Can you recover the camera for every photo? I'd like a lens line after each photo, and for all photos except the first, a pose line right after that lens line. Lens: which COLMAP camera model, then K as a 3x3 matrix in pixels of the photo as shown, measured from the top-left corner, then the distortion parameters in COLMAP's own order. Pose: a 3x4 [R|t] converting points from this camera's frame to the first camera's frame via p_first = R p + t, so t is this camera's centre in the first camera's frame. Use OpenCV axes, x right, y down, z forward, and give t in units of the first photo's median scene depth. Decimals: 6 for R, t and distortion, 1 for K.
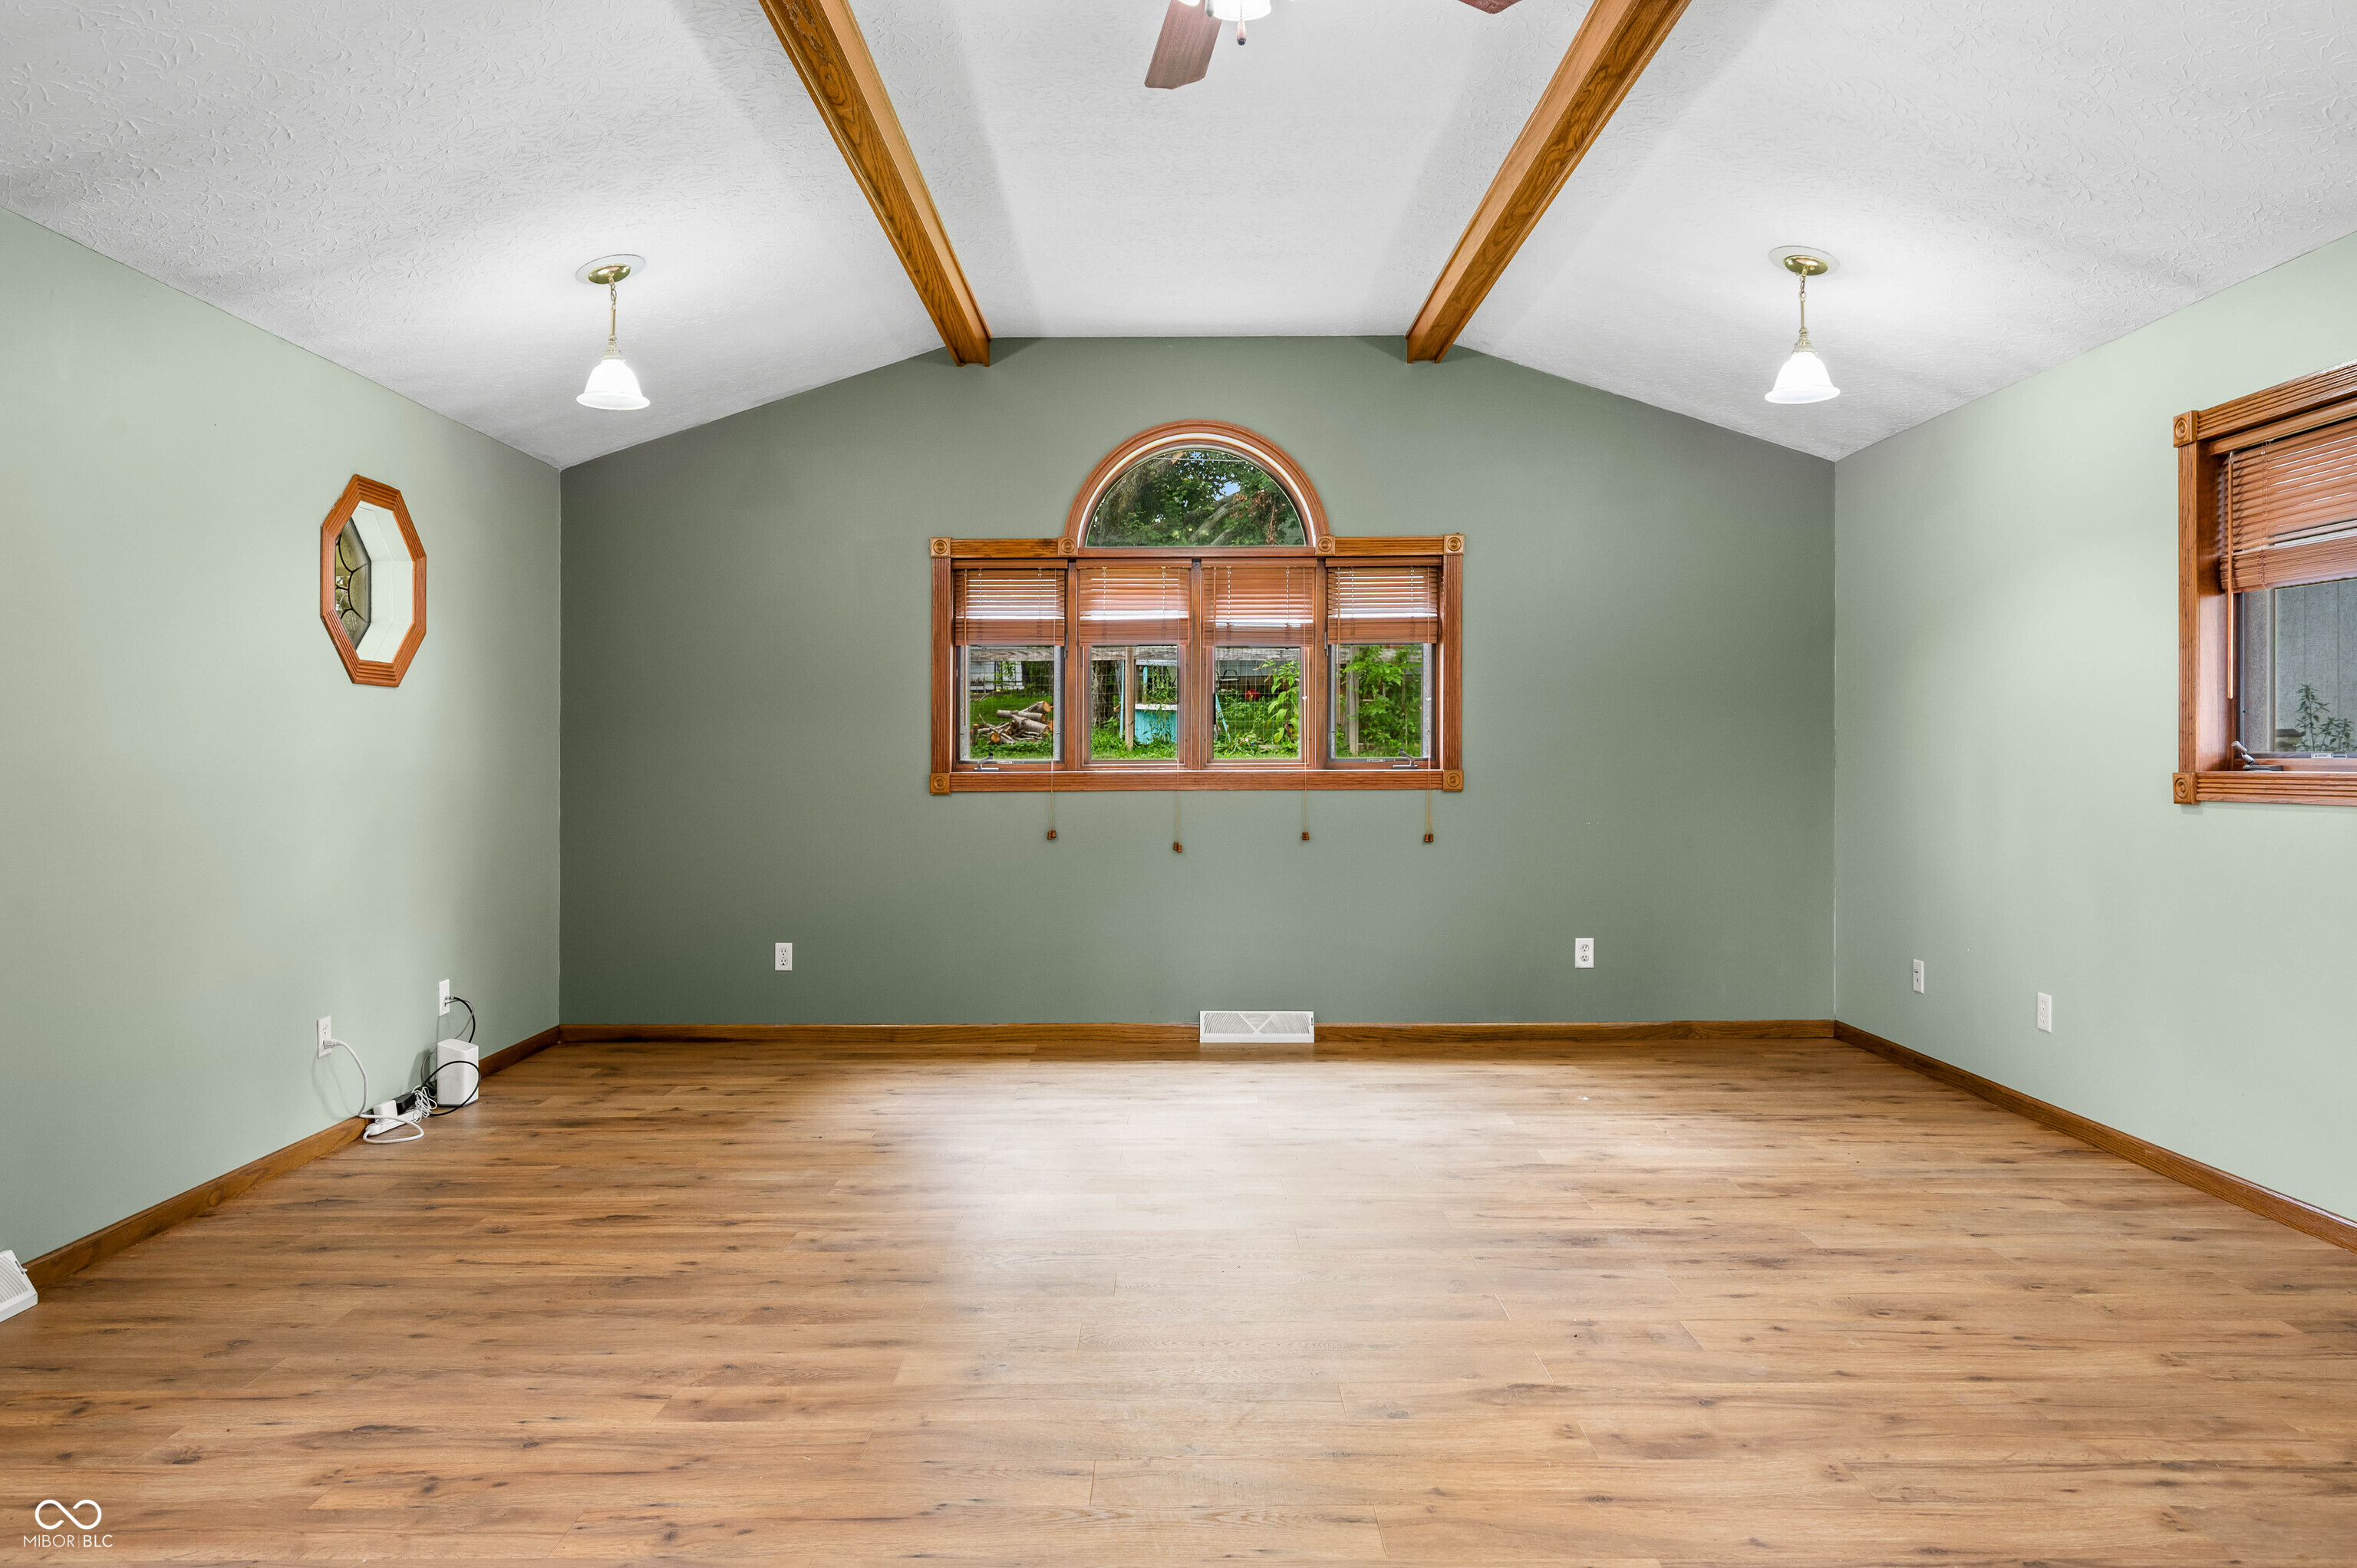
lens RADIAL K [[1494.0, 0, 1182.5], [0, 1494.0, 782.1], [0, 0, 1]] dist [-0.001027, -0.002323]
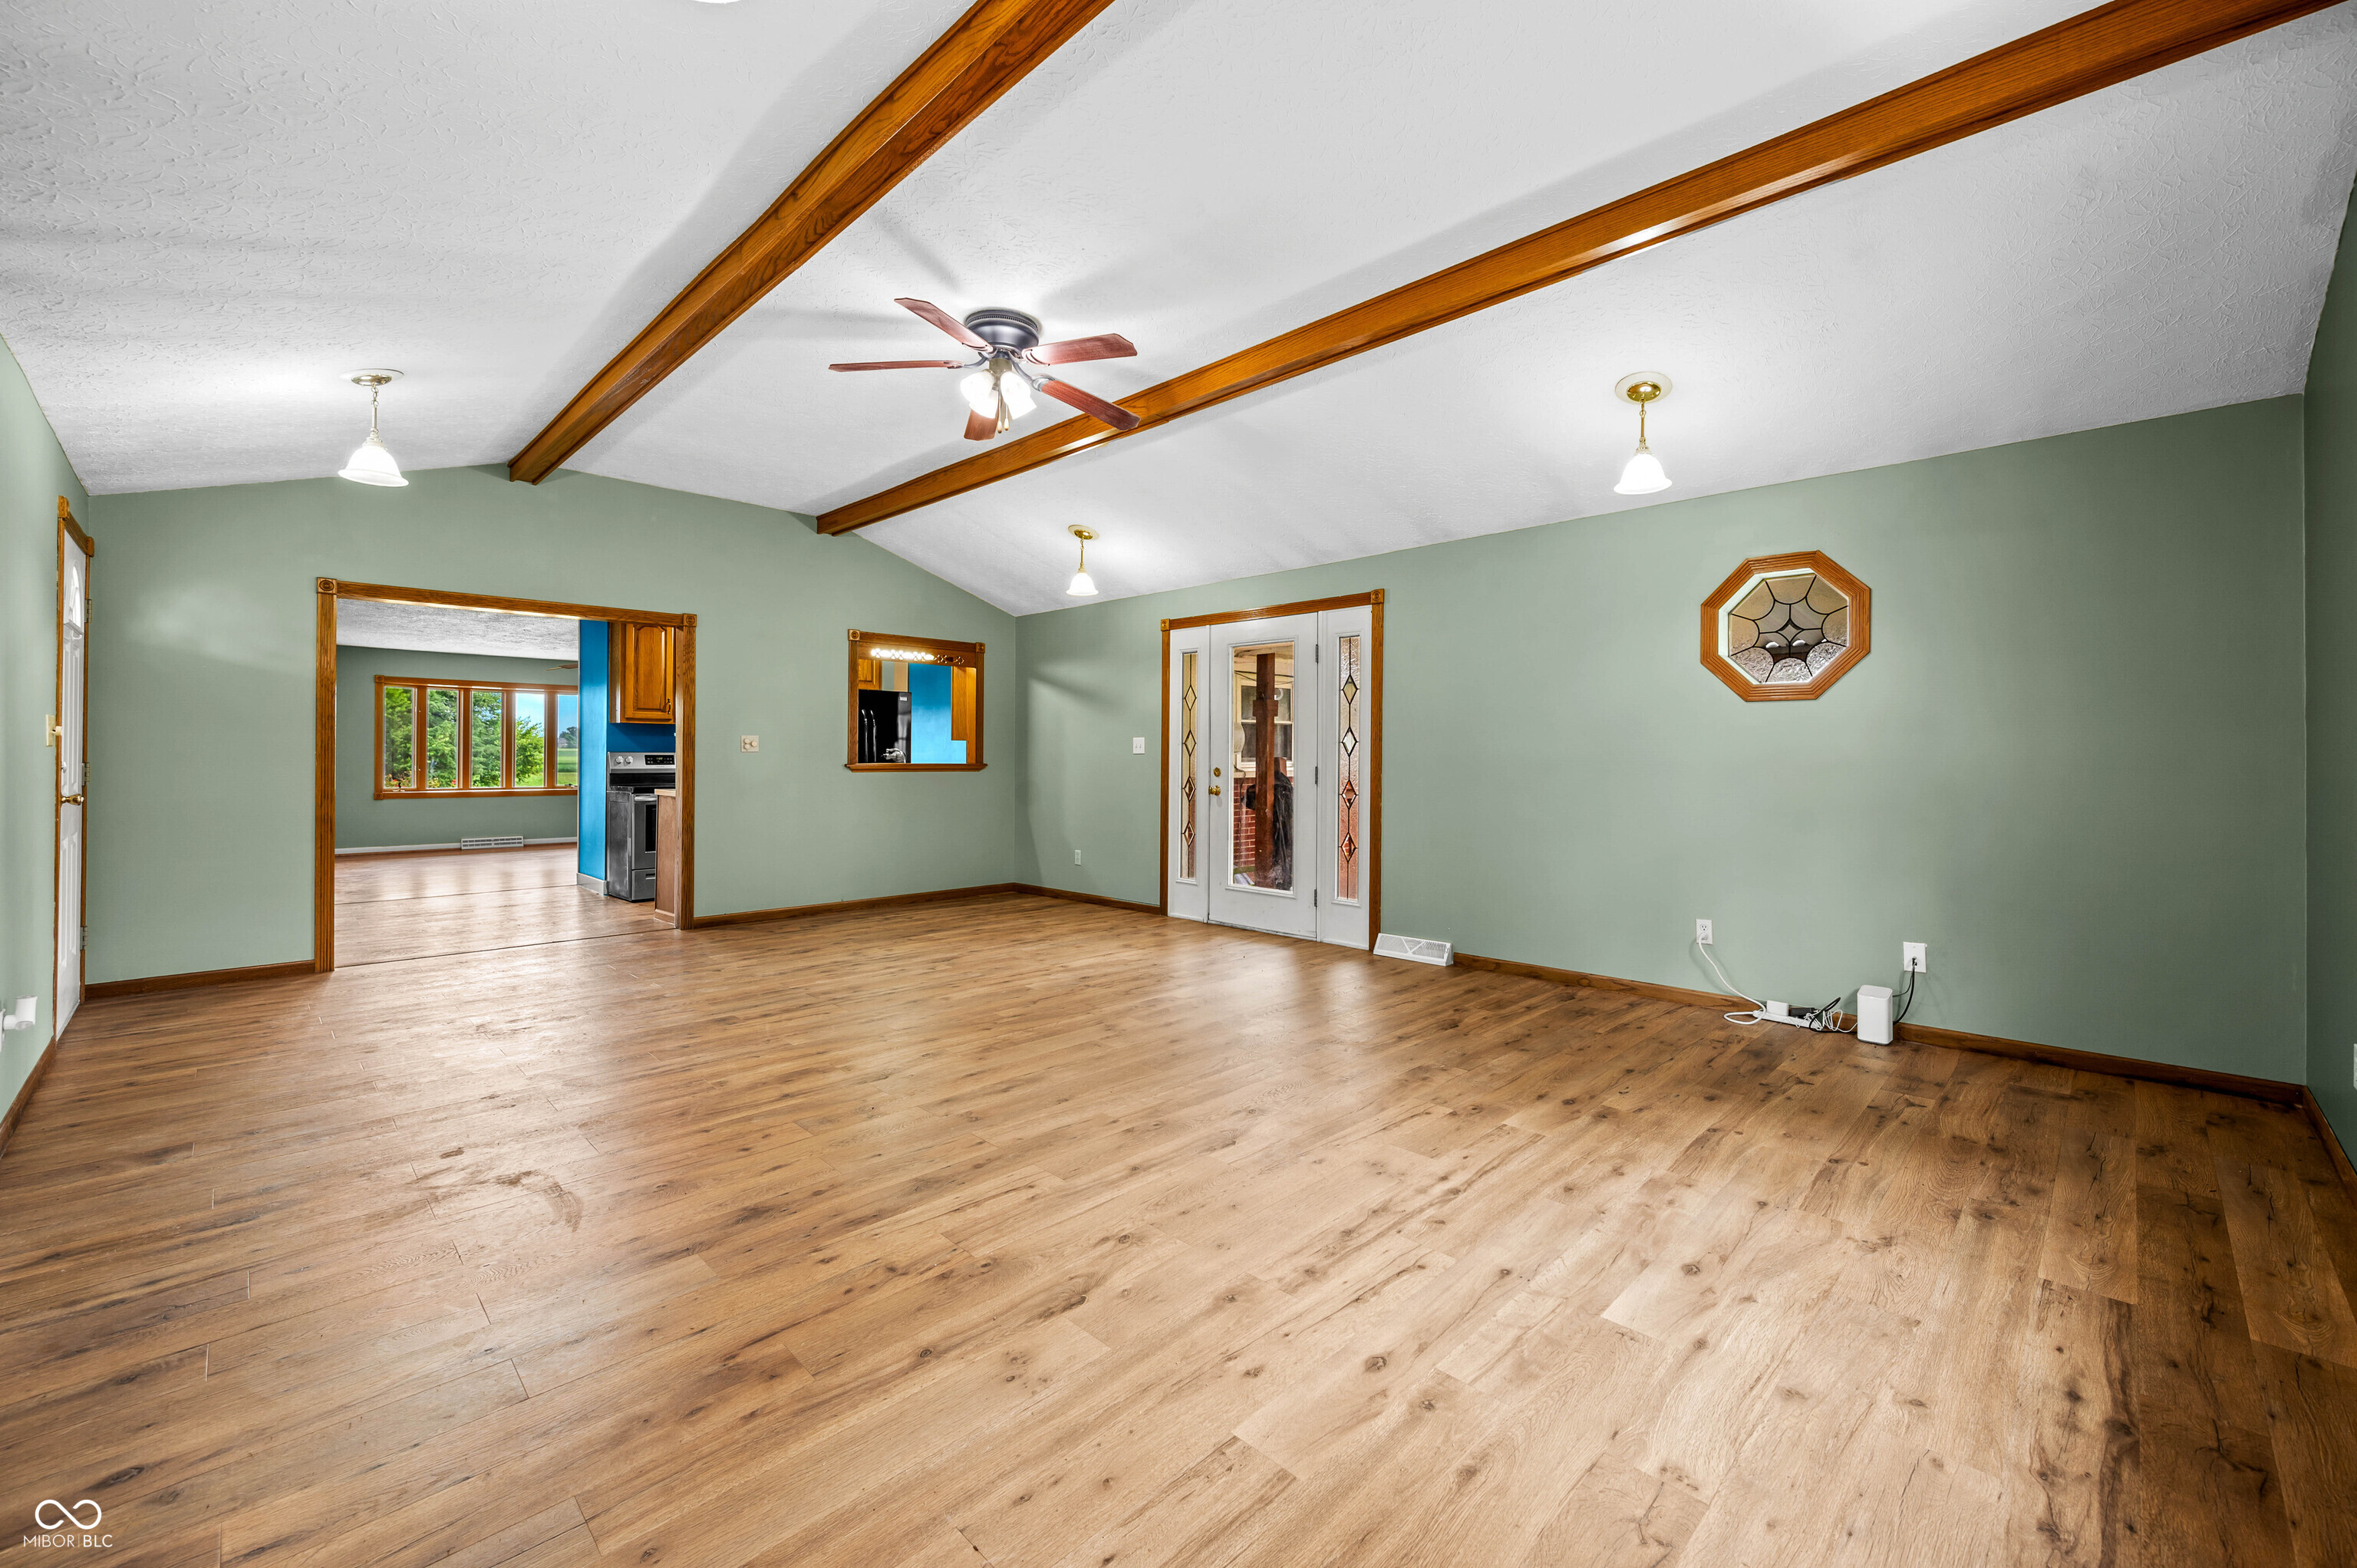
lens RADIAL K [[922.9, 0, 1185.2], [0, 922.9, 763.0], [0, 0, 1]] dist [0.000523, -0.000104]
pose [[-0.688039, 0.012511, -0.725566, 0.670507], [-0.006572, 0.999703, 0.023470, -0.032428], [0.725644, 0.020916, -0.687752, 1.713538]]
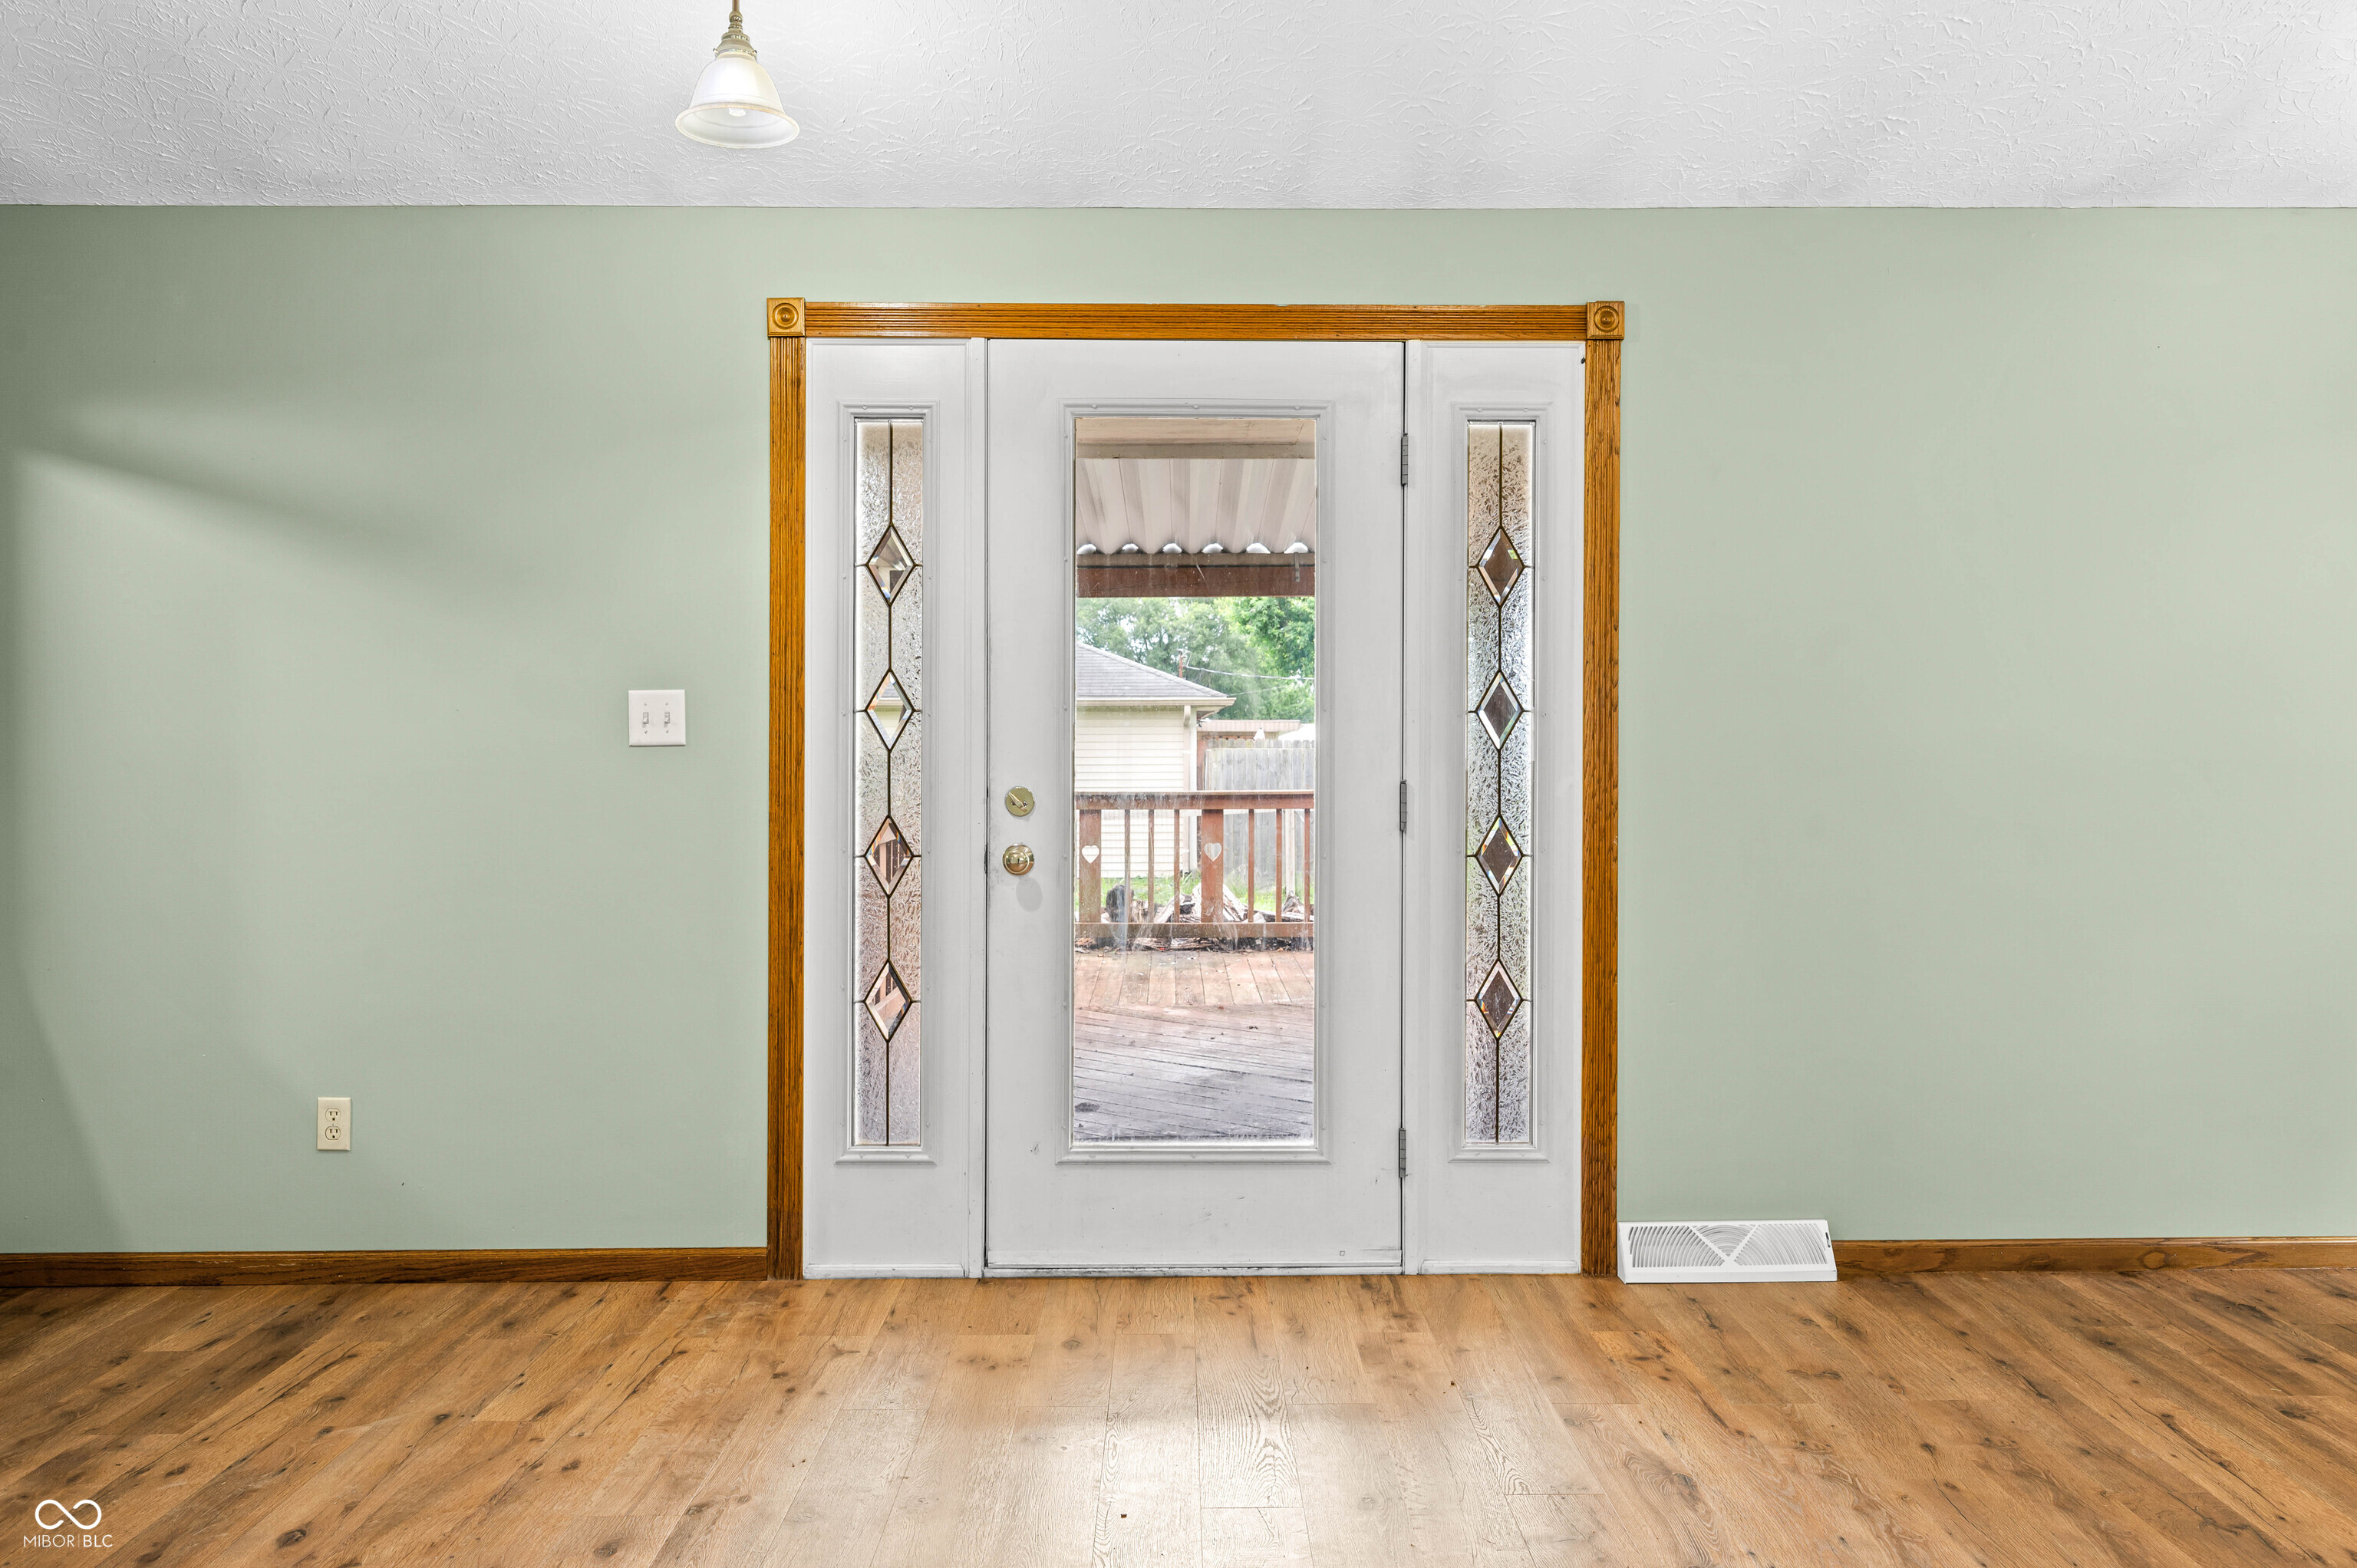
lens RADIAL K [[1739.6, 0, 1178.7], [0, 1739.6, 774.6], [0, 0, 1]] dist [-0.017498, 0.006243]
pose [[0.024257, 0.020193, -0.999502, 0.385204], [-0.013620, 0.999710, 0.019866, -0.011252], [0.999613, 0.013132, 0.024525, 0.511421]]
